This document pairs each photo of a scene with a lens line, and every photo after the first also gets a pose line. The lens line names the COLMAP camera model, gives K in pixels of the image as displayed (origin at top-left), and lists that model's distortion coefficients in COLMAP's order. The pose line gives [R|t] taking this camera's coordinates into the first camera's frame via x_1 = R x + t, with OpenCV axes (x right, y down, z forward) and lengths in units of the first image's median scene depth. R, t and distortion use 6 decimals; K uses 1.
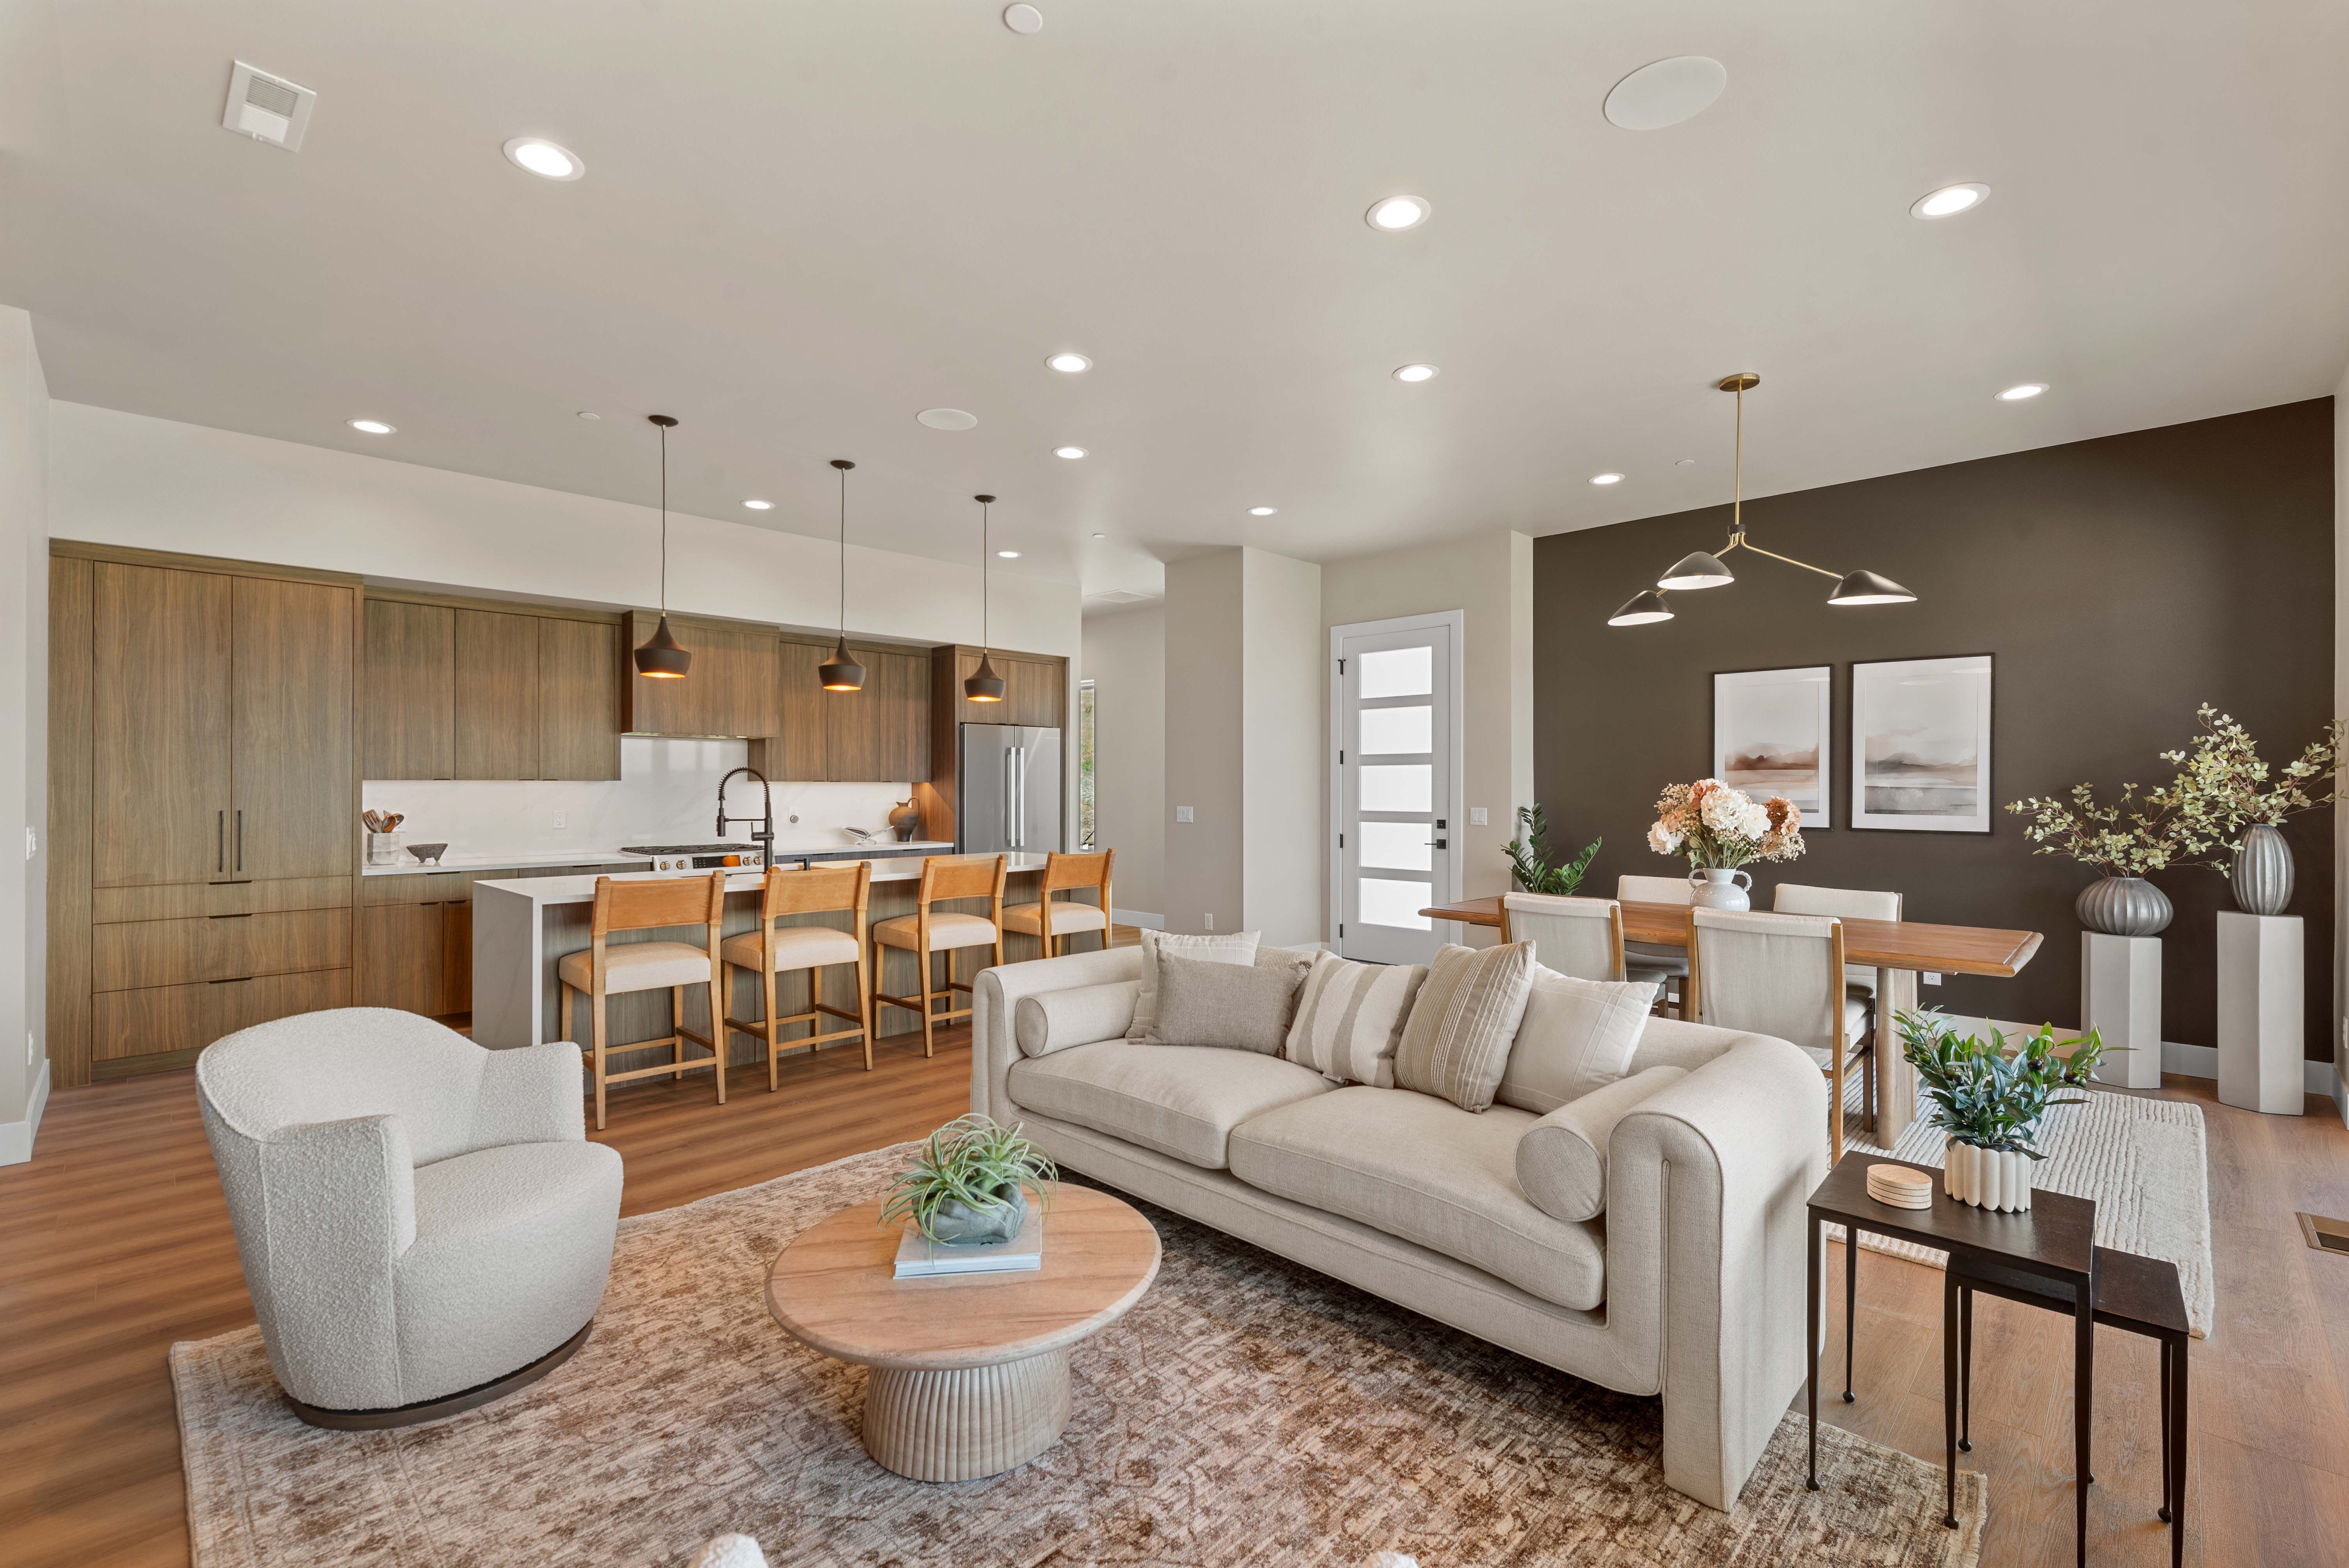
lens RADIAL K [[1017.1, 0, 1189.4], [0, 1017.1, 781.8], [0, 0, 1]] dist [0.002058, -0.000011]
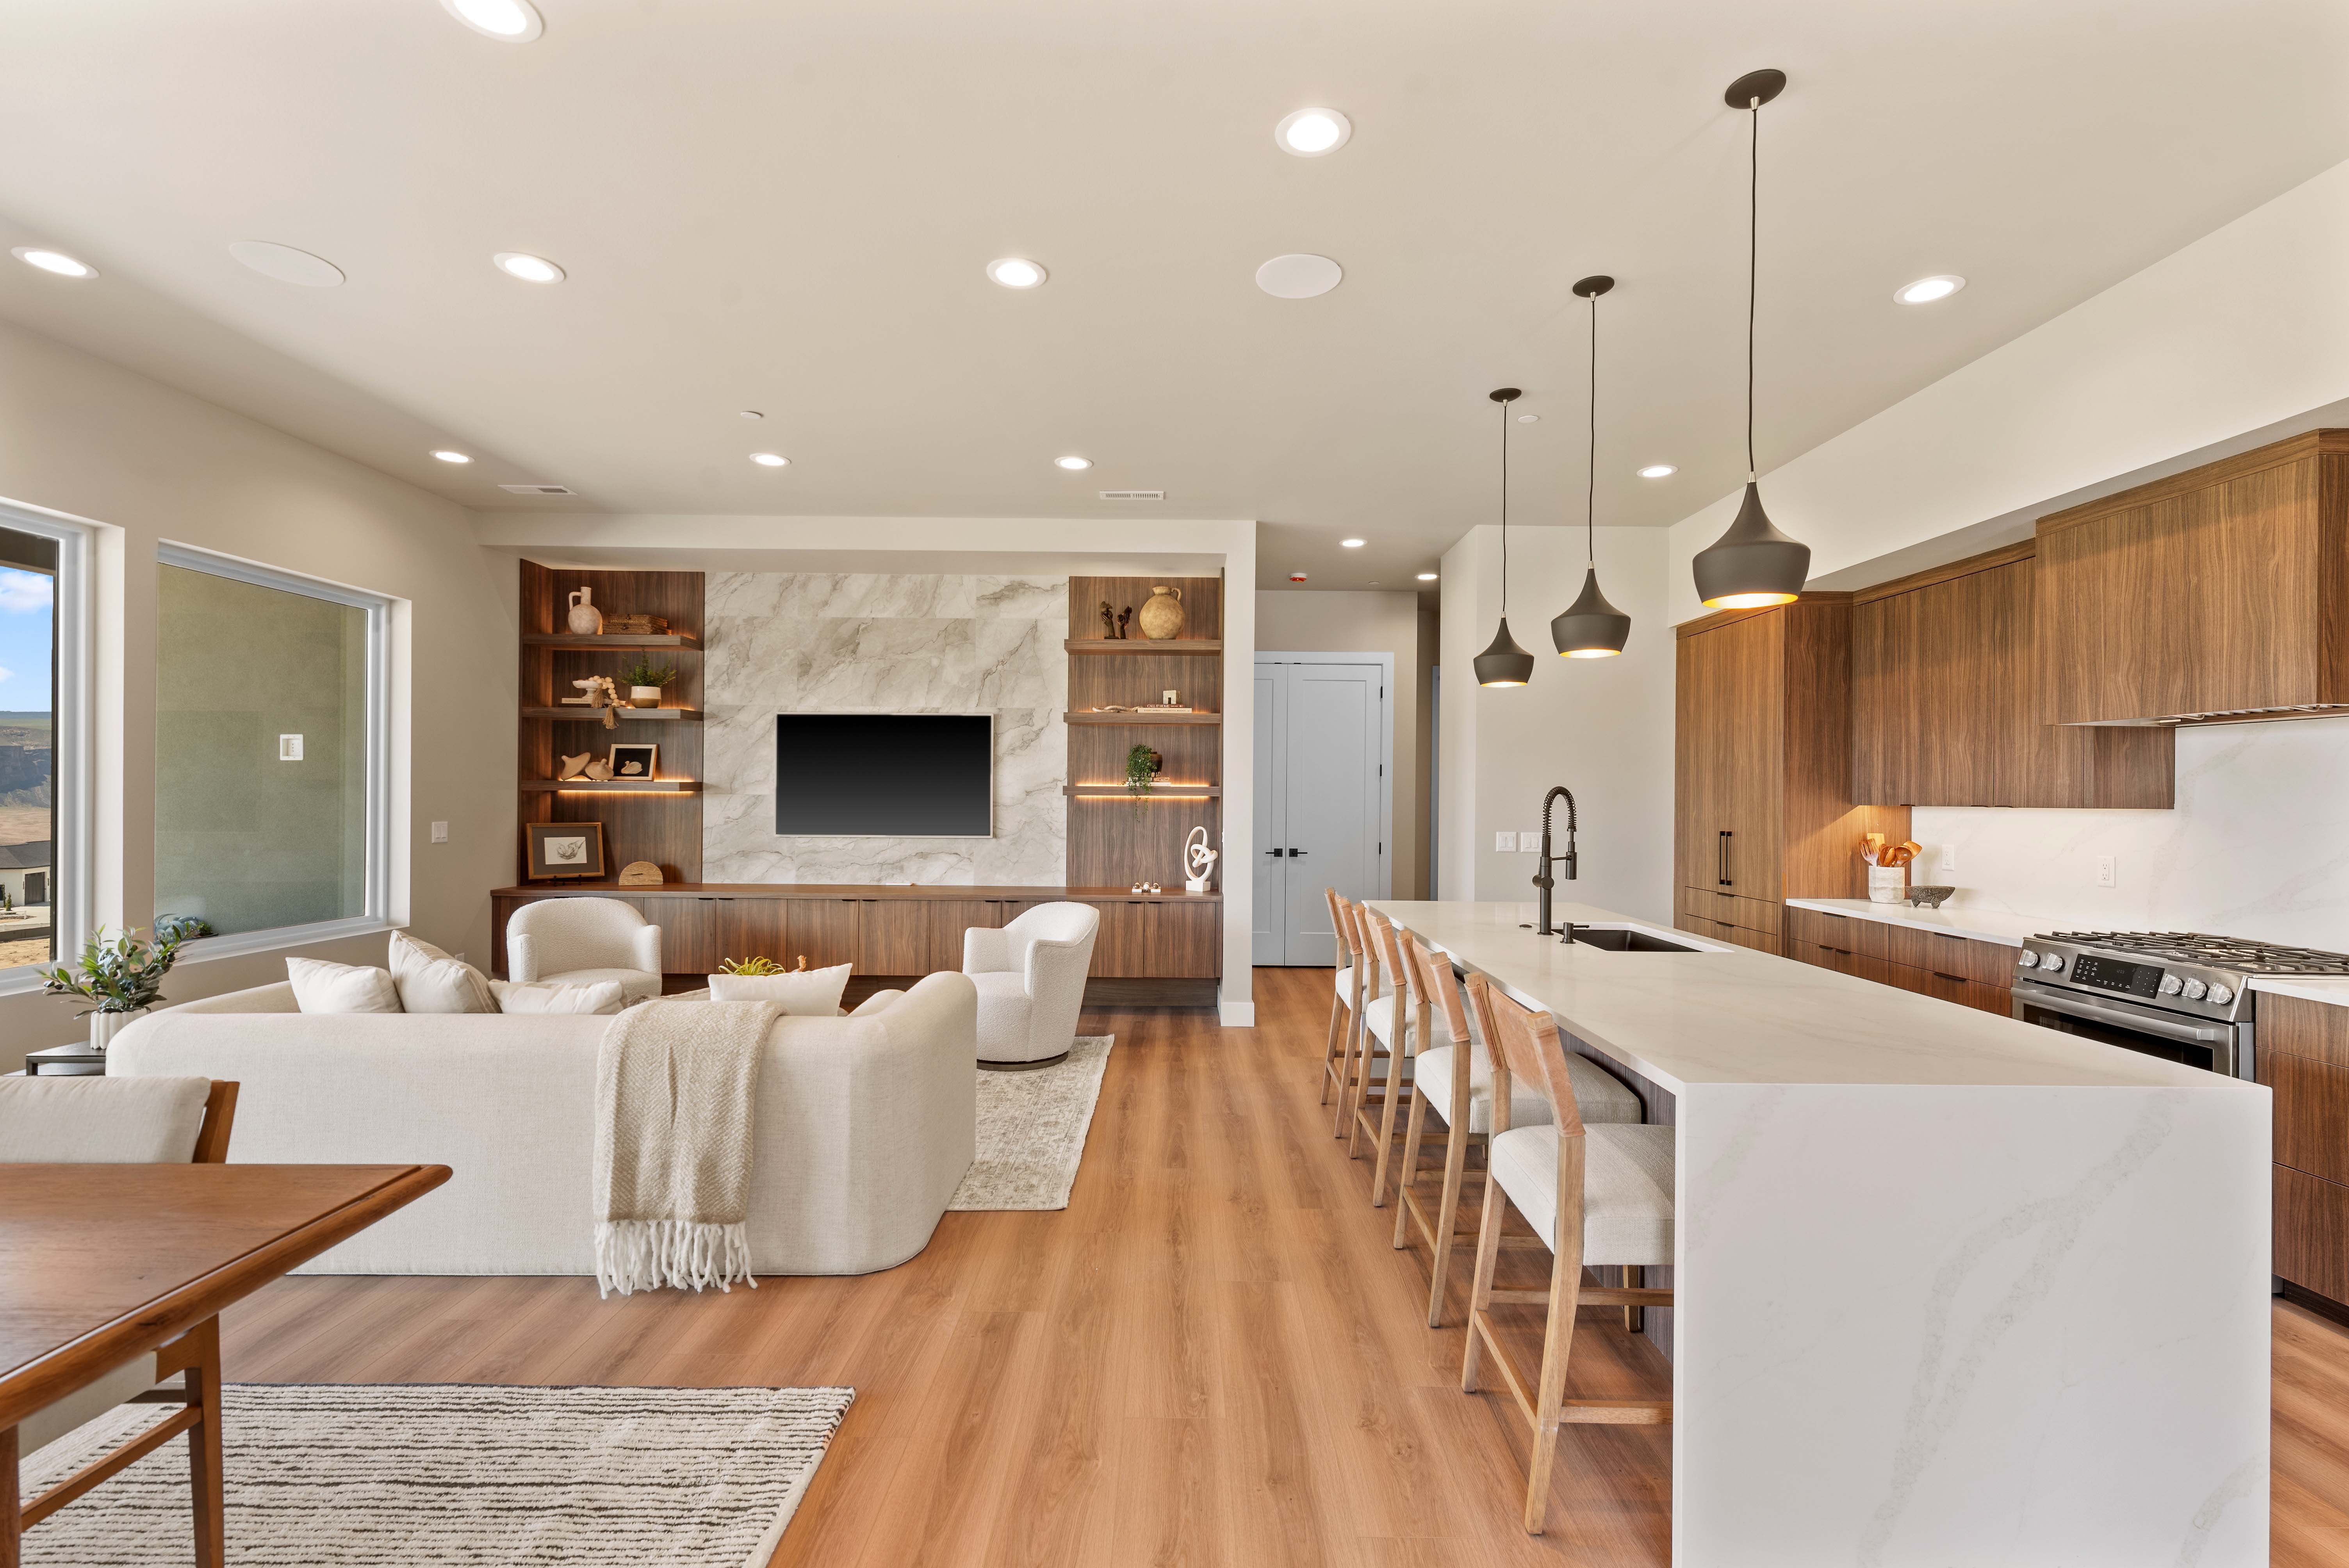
lens RADIAL K [[1010.9, 0, 1182.0], [0, 1010.9, 792.6], [0, 0, 1]] dist [0.003083, -0.000446]
pose [[-0.713523, -0.008220, -0.700583, 0.230161], [-0.006114, 0.999966, -0.005505, -0.003867], [0.700605, 0.000355, -0.713549, 1.130513]]
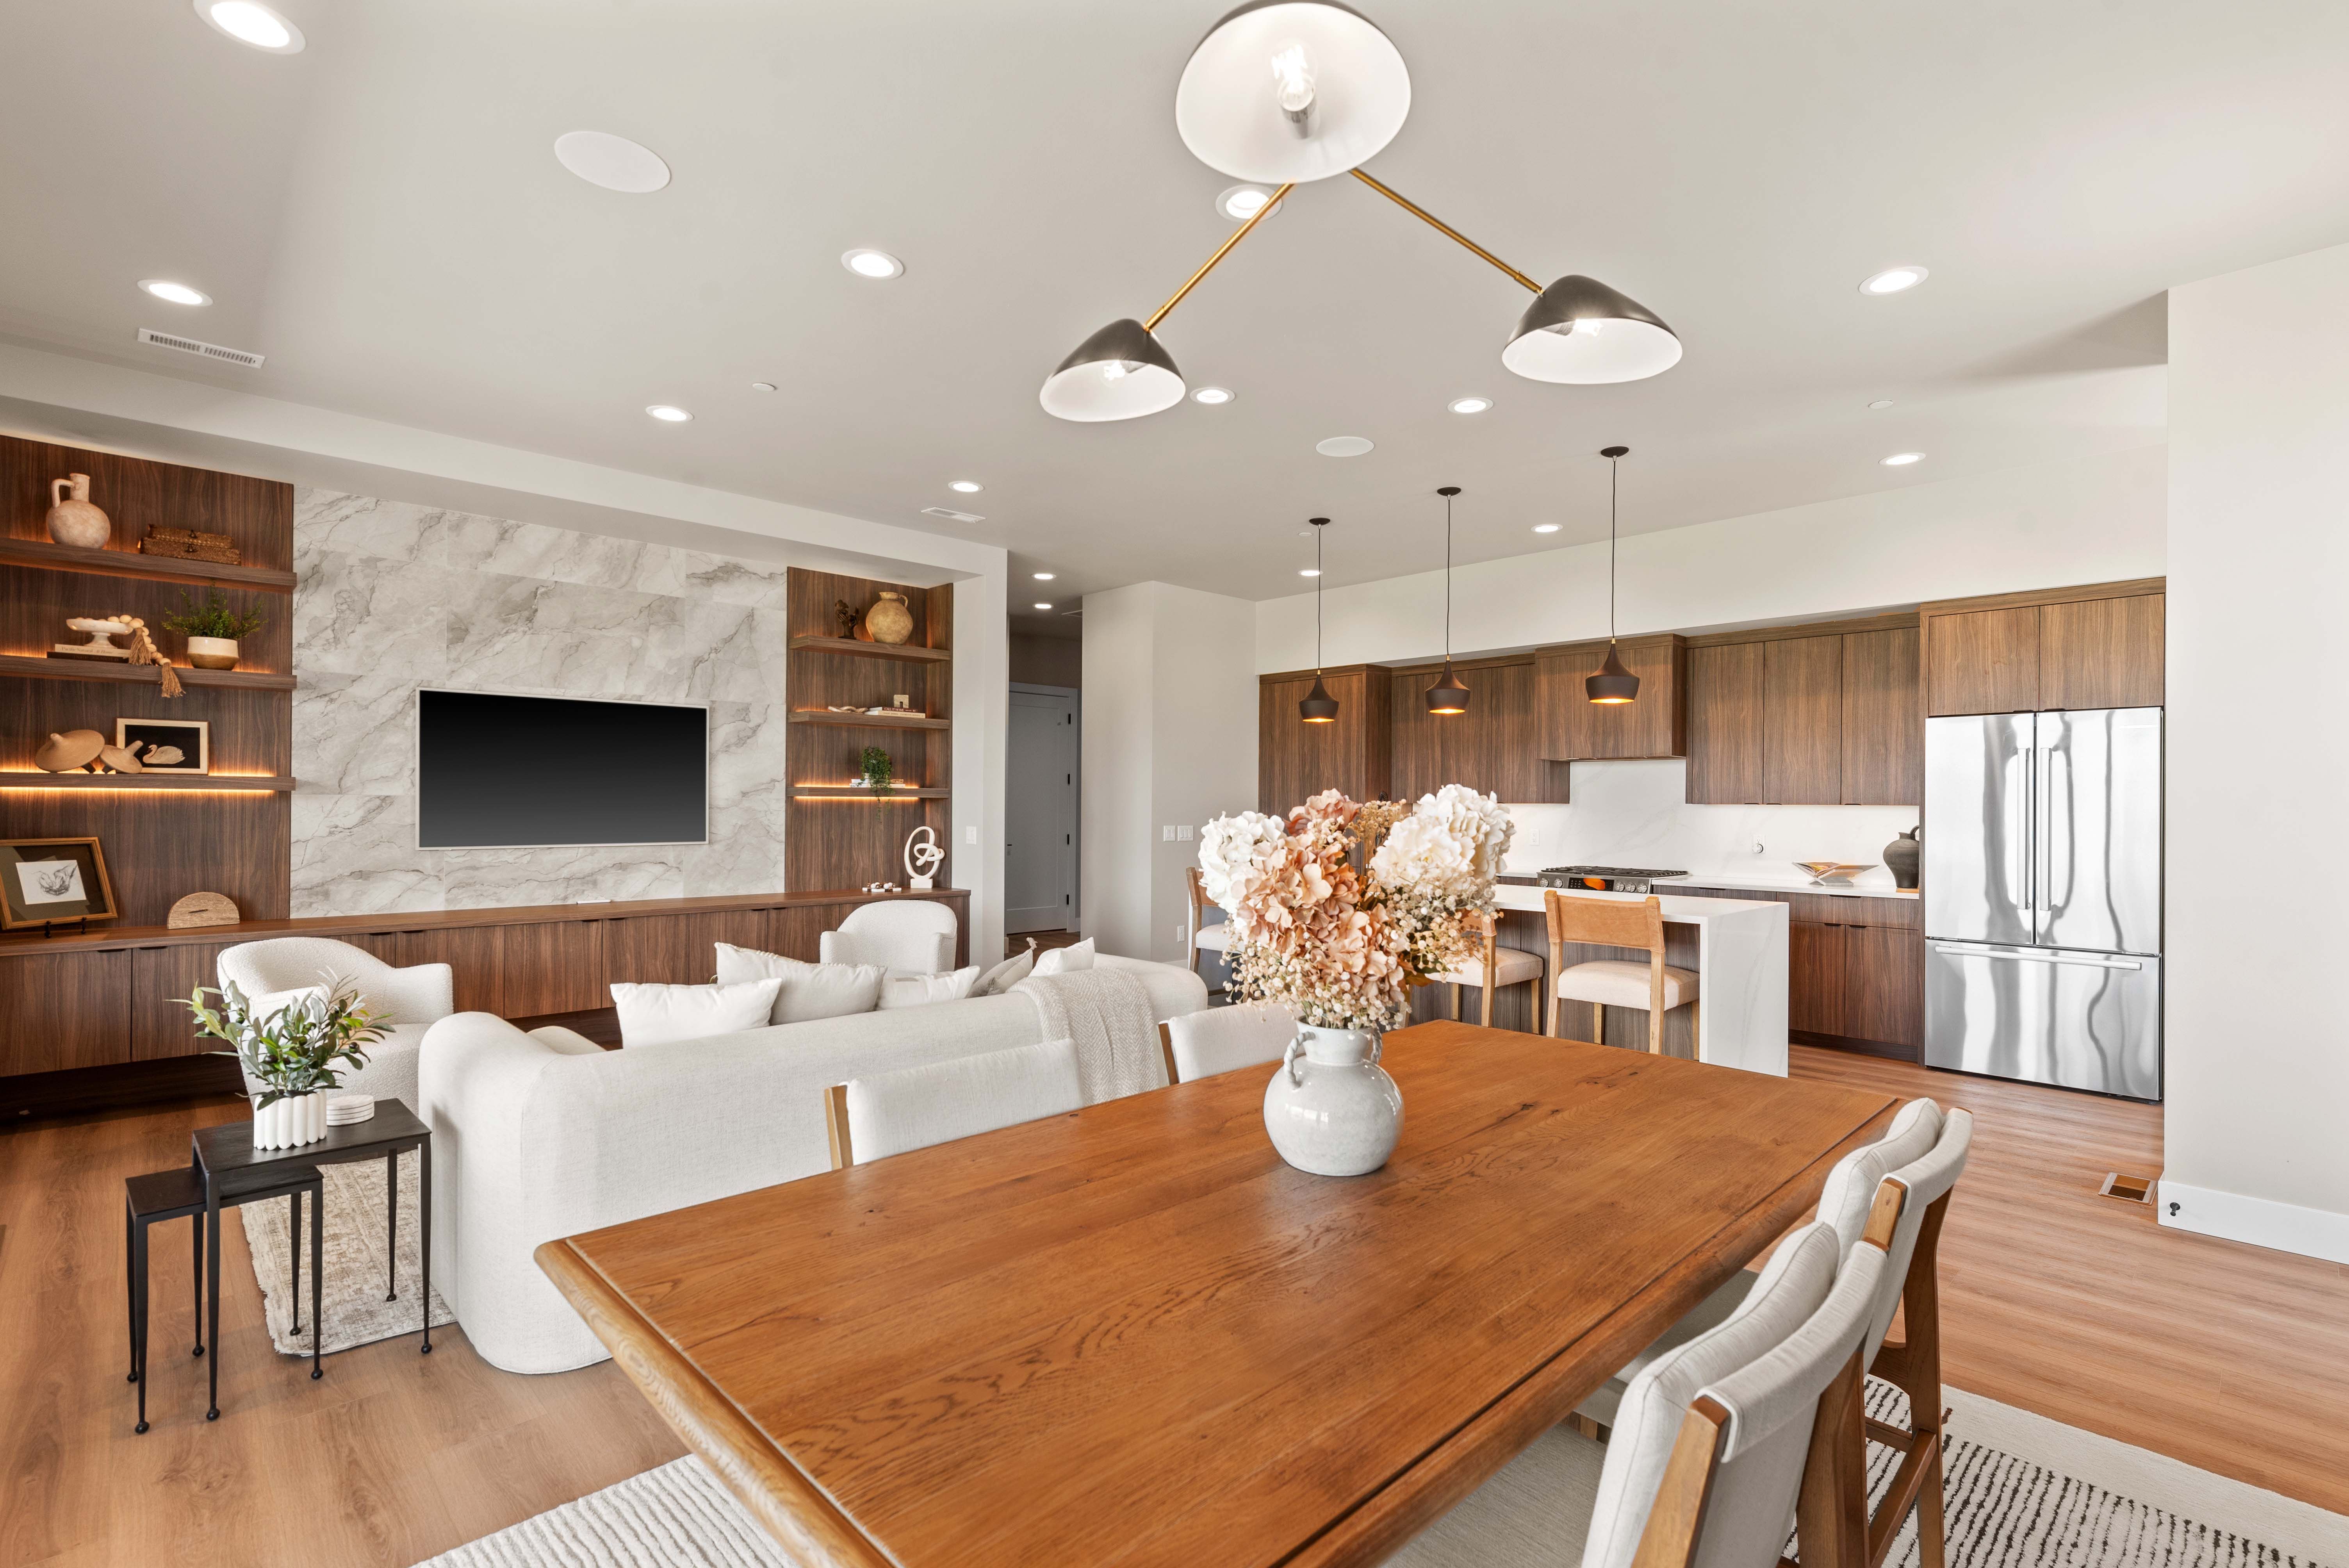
lens RADIAL K [[1078.4, 0, 1182.3], [0, 1078.4, 804.3], [0, 0, 1]] dist [0.000747, 0.000054]
pose [[-0.028197, -0.001506, -0.999601, 0.665300], [-0.002003, 0.999997, -0.001450, 0.002682], [0.999600, 0.001962, -0.028200, 0.686347]]
